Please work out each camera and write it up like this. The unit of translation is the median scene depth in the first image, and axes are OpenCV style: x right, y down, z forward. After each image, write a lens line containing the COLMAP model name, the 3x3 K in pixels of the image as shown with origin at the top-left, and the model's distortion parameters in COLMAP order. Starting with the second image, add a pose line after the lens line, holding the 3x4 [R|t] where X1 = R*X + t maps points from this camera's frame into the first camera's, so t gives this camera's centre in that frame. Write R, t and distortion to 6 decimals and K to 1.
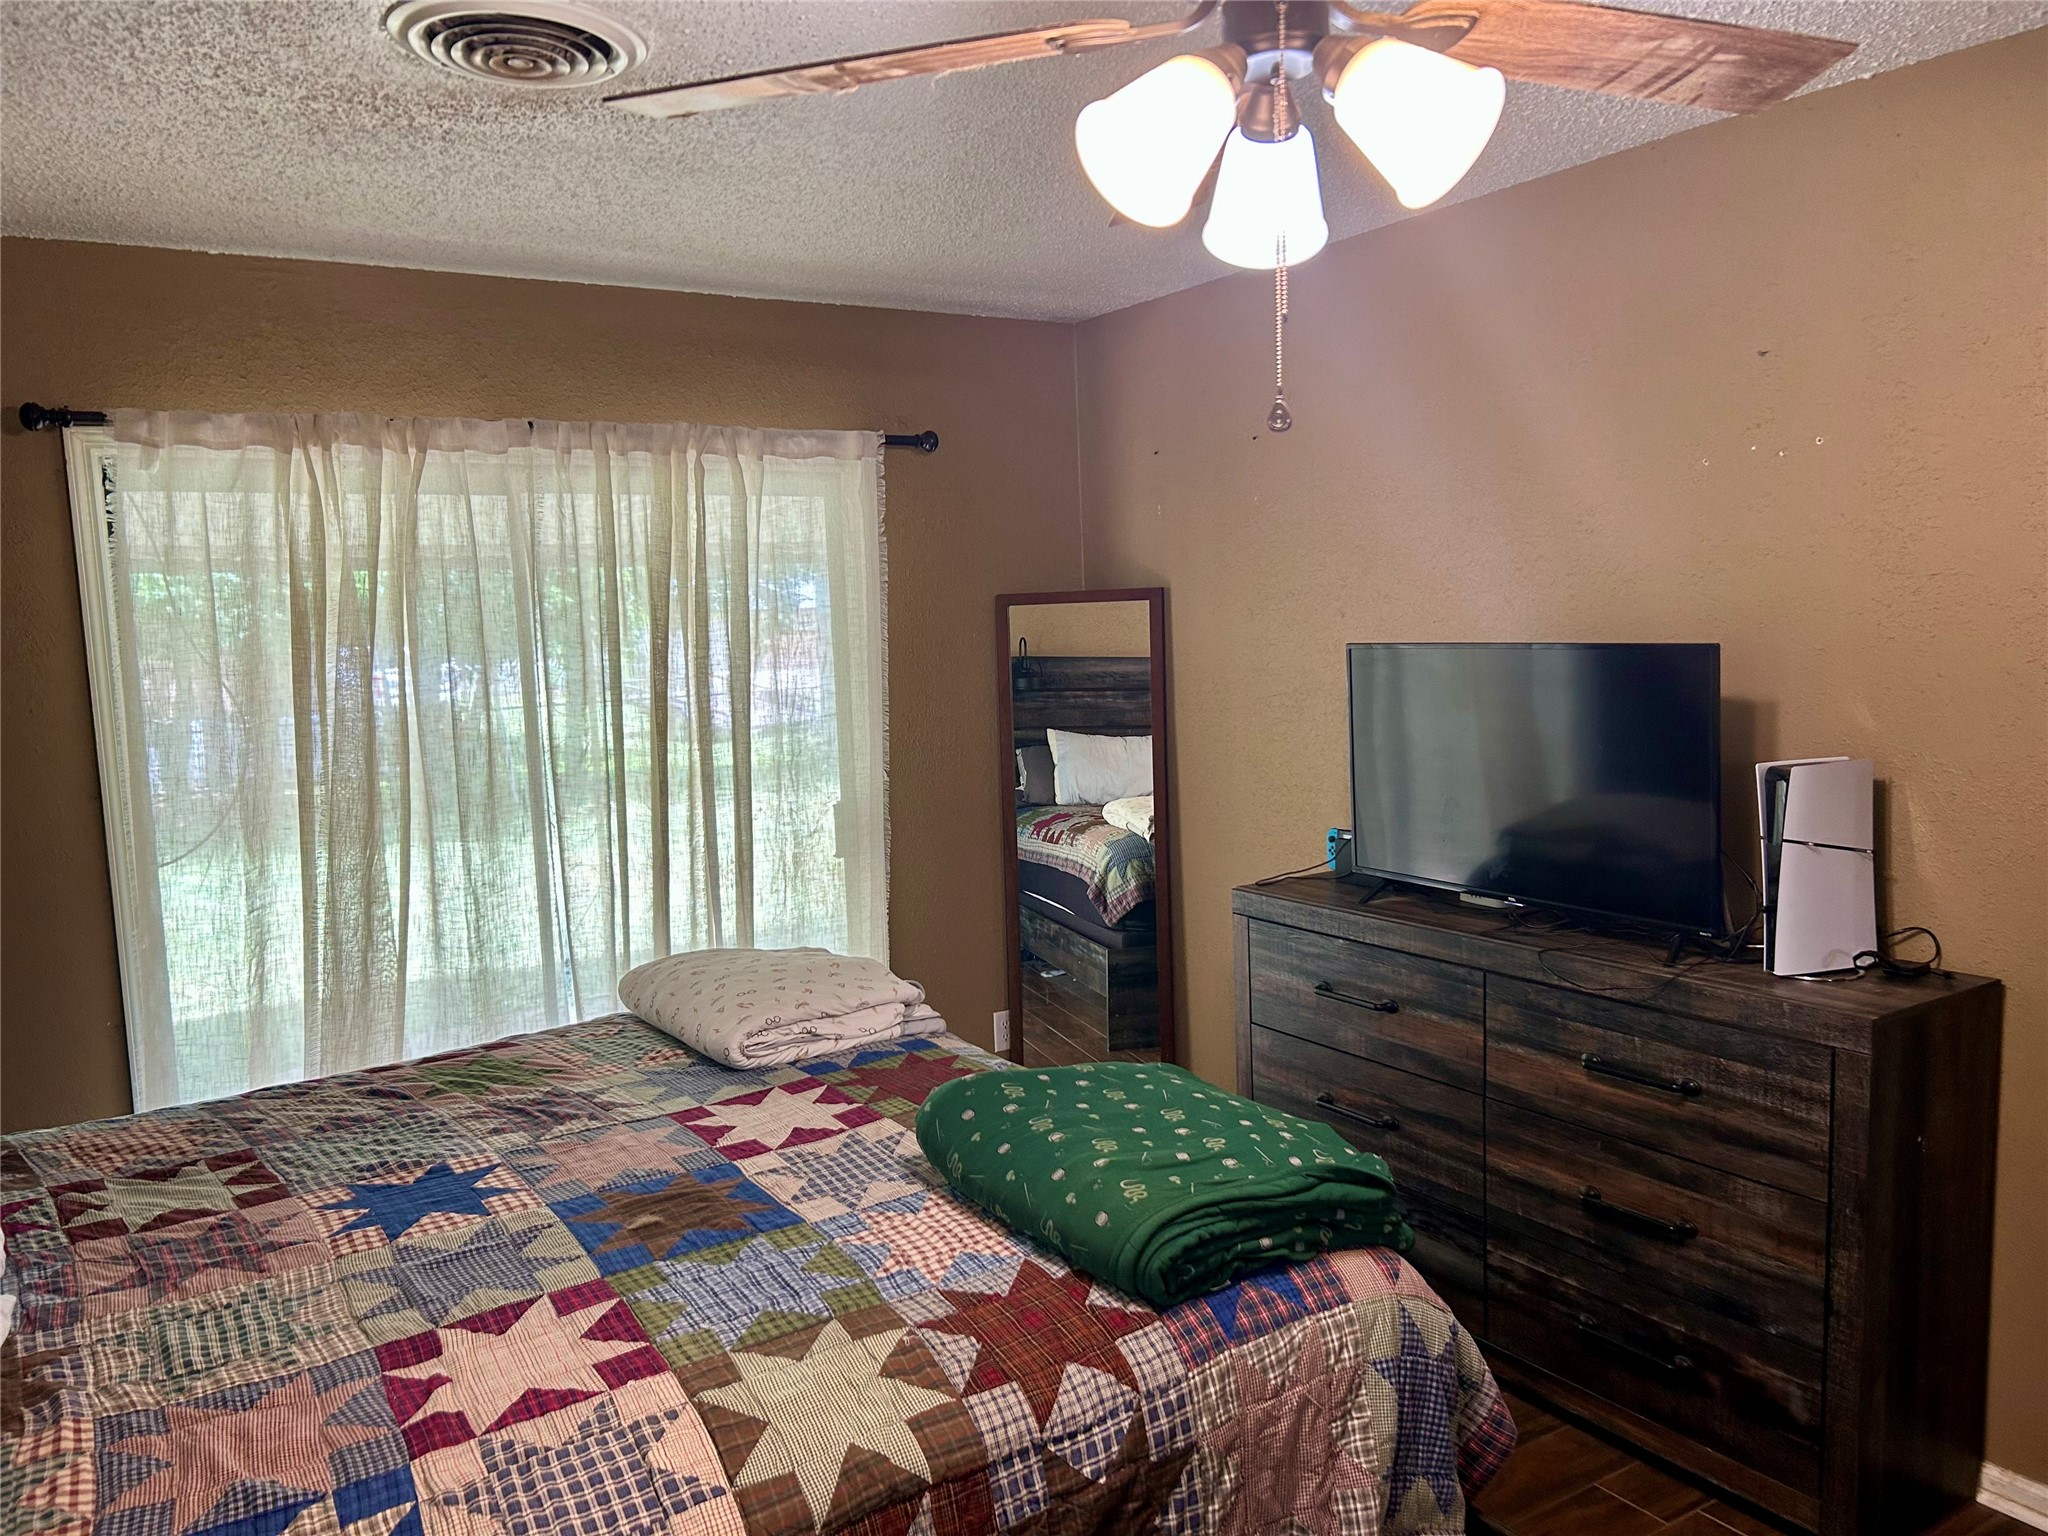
lens RADIAL K [[1547.7, 0, 1029.7], [0, 1547.7, 767.3], [0, 0, 1]] dist [0.084396, -0.084766]
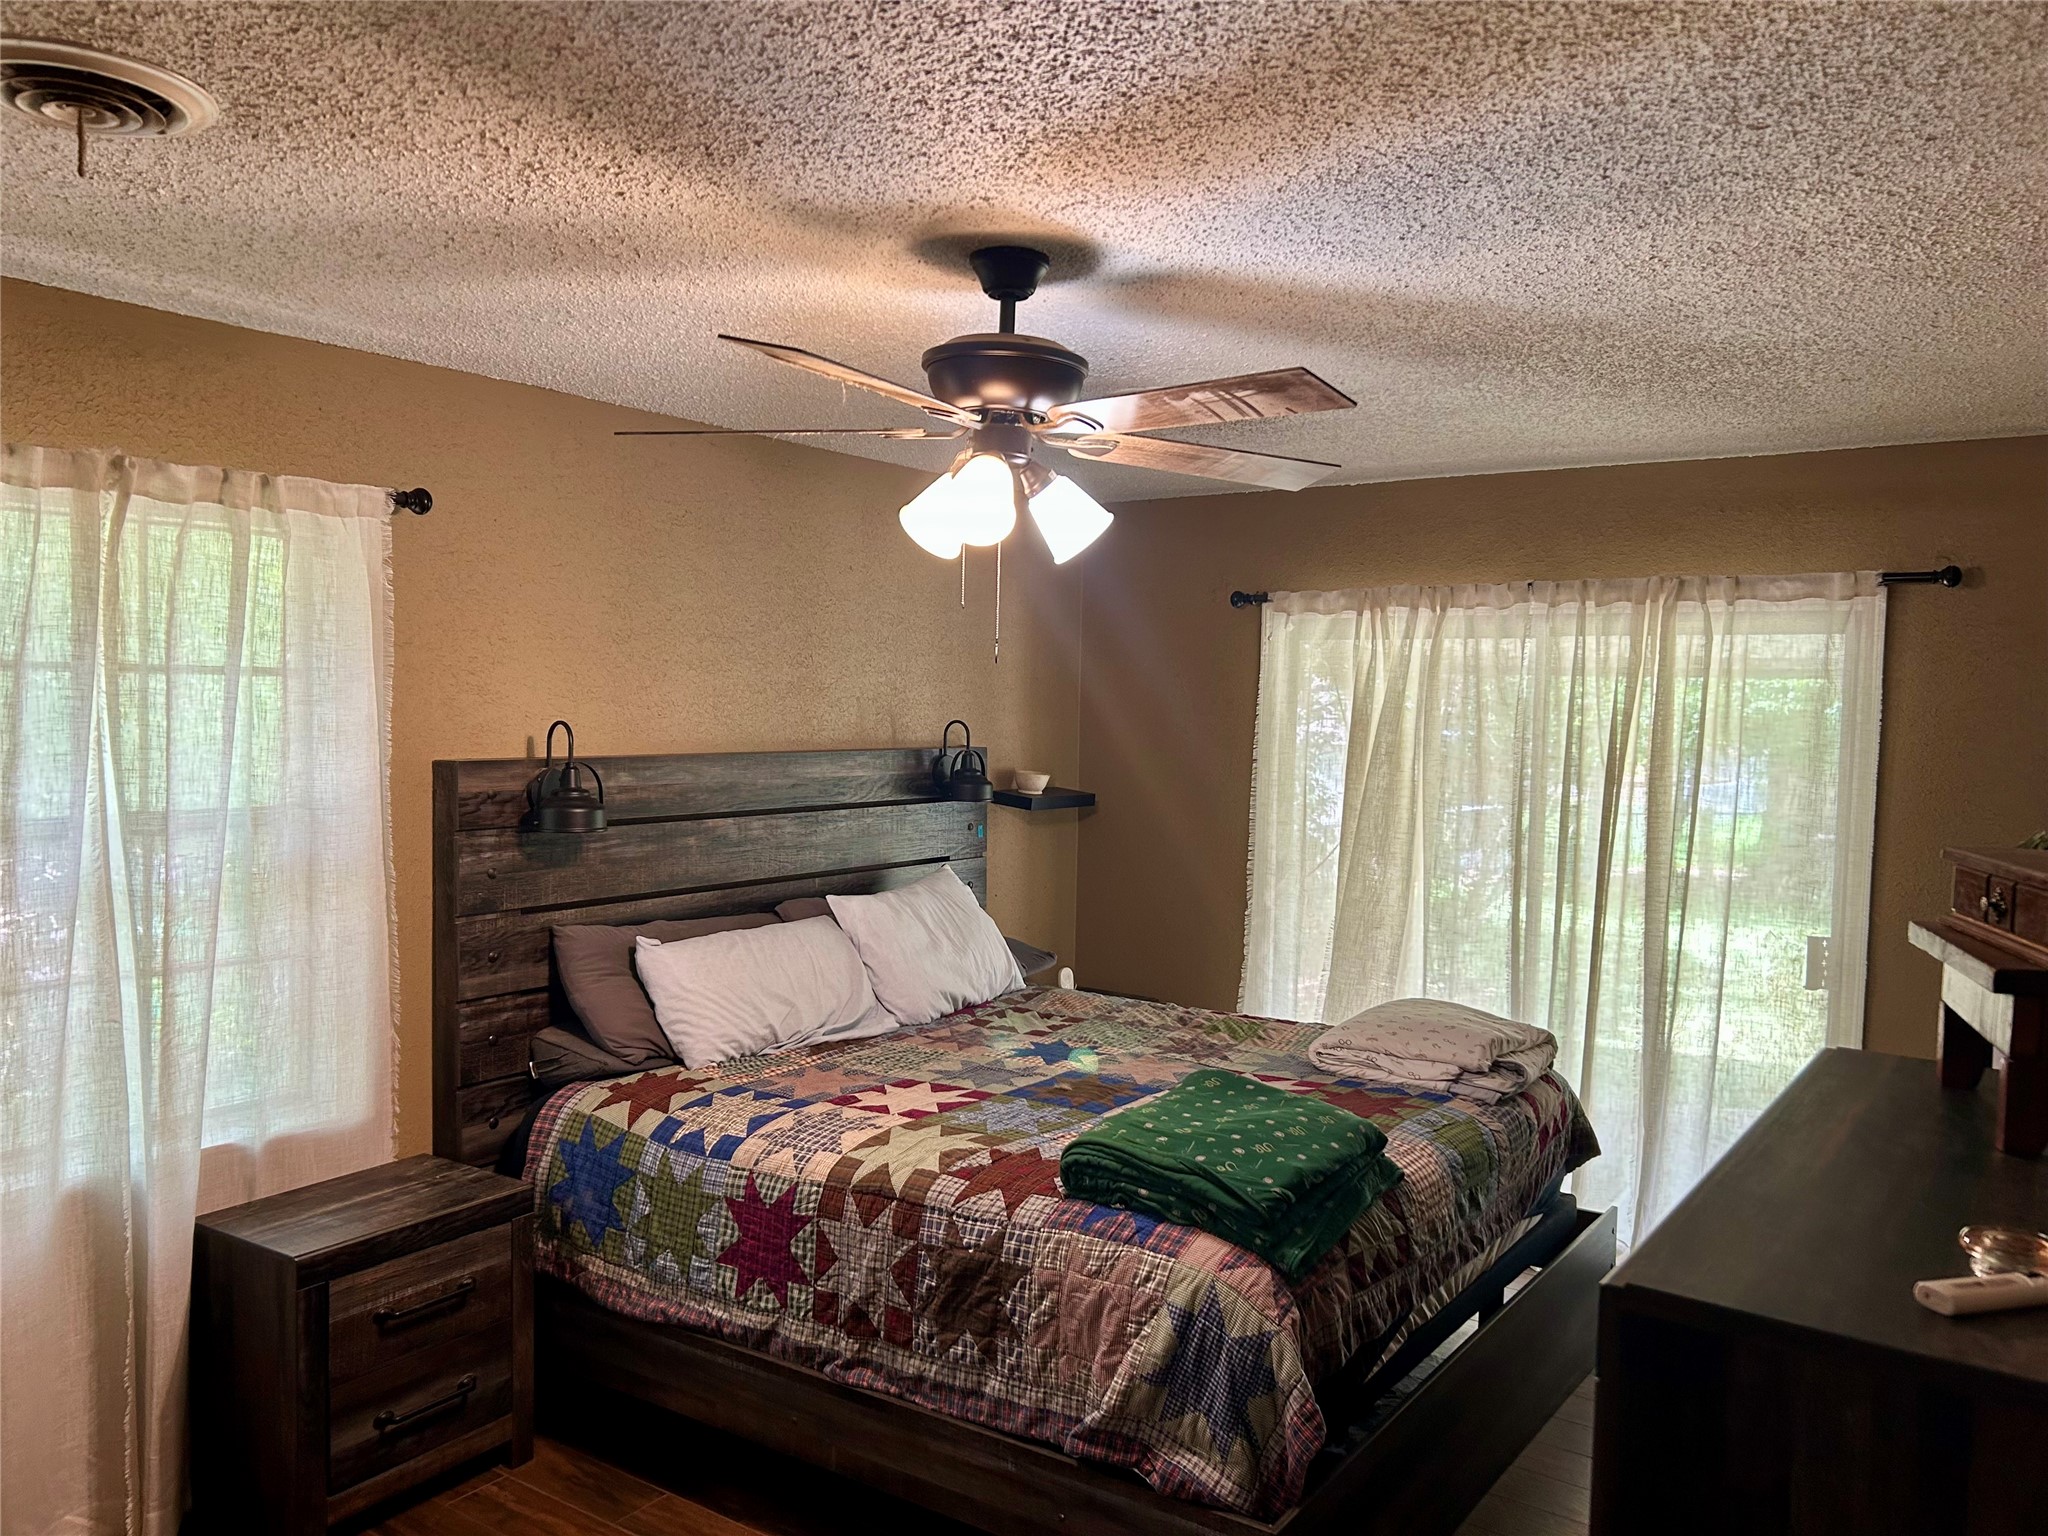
lens RADIAL K [[1547.7, 0, 1023.7], [0, 1547.7, 766.8], [0, 0, 1]] dist [0.084396, -0.084766]
pose [[0.376156, 0.084557, -0.922690, 1.411009], [-0.134815, 0.990224, 0.035786, -0.123734], [0.916696, 0.110932, 0.383879, 0.297671]]
